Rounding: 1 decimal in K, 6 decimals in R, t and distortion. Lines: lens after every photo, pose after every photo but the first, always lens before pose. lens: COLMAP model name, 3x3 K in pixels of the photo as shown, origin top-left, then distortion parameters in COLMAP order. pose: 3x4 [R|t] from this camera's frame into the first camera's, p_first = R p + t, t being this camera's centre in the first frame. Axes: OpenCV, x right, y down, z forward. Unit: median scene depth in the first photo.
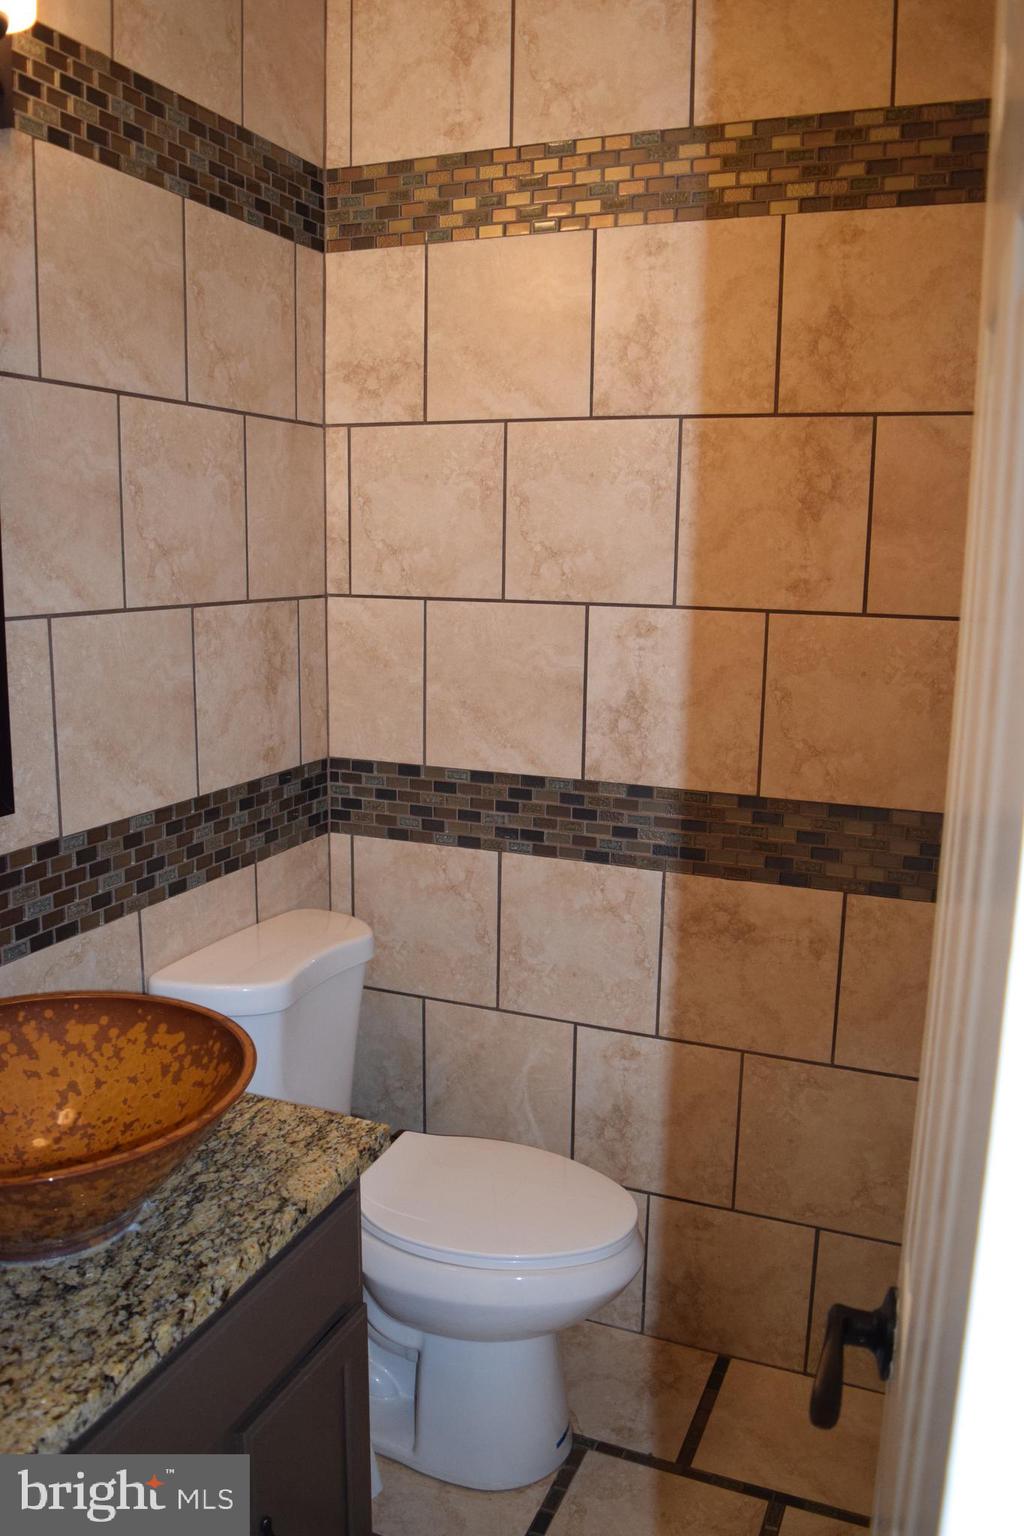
lens RADIAL K [[1200.2, 0, 512.0], [0, 1200.2, 768.0], [0, 0, 1]] dist [-0.098376, 0.023167]
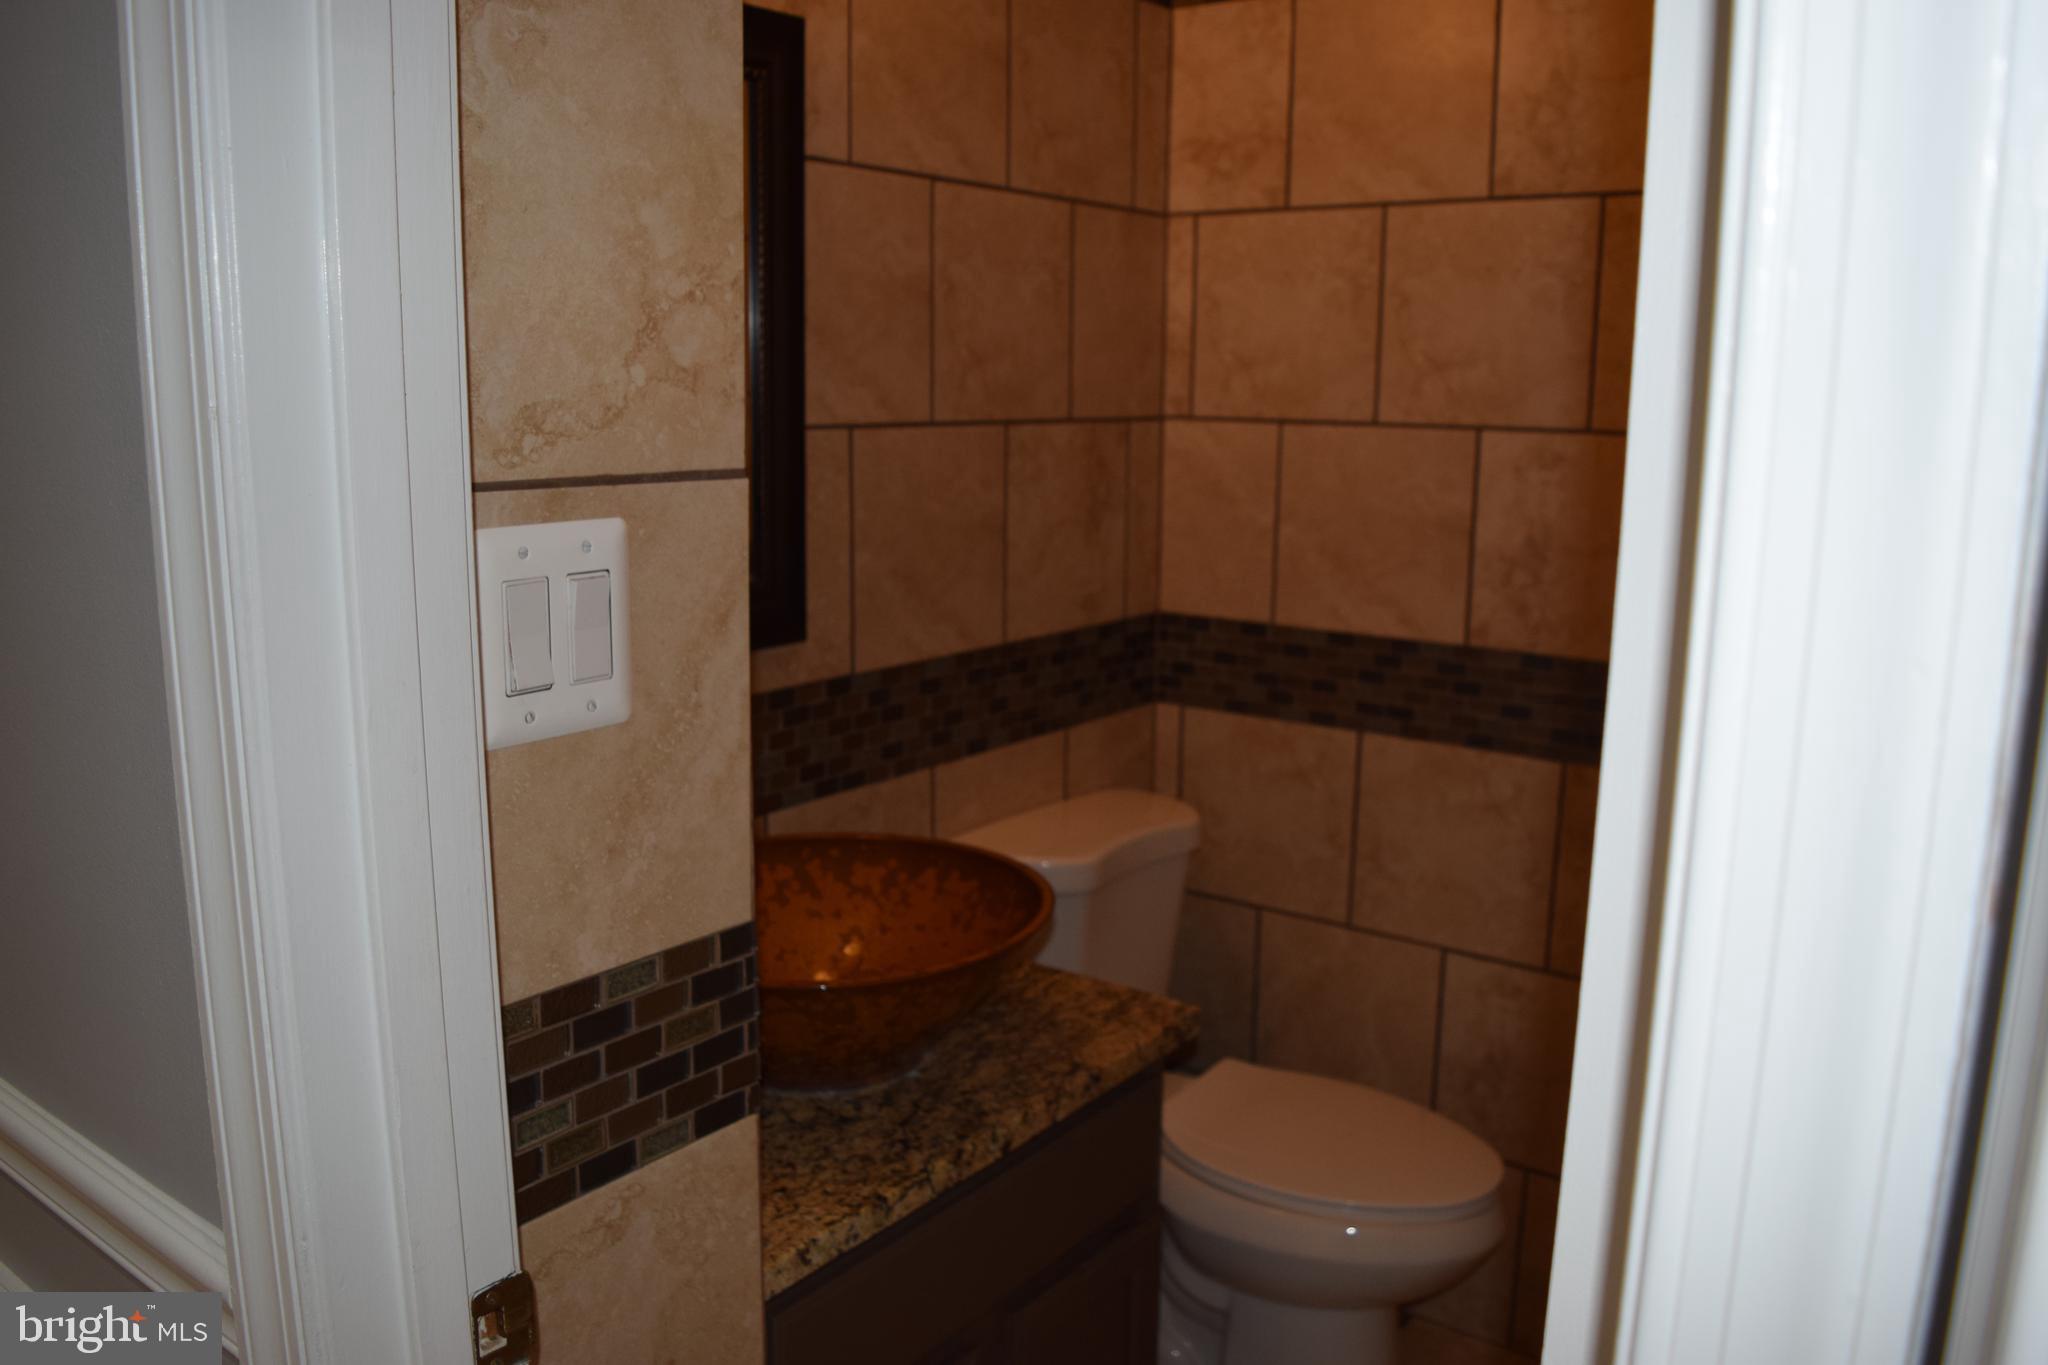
lens RADIAL K [[1600.3, 0, 1013.8], [0, 1600.3, 682.9], [0, 0, 1]] dist [-0.098376, 0.023167]
pose [[0.968086, 0.042429, -0.247001, 0.038094], [-0.042620, 0.999081, 0.004577, 0.056405], [0.246968, 0.006096, 0.969004, -0.149761]]
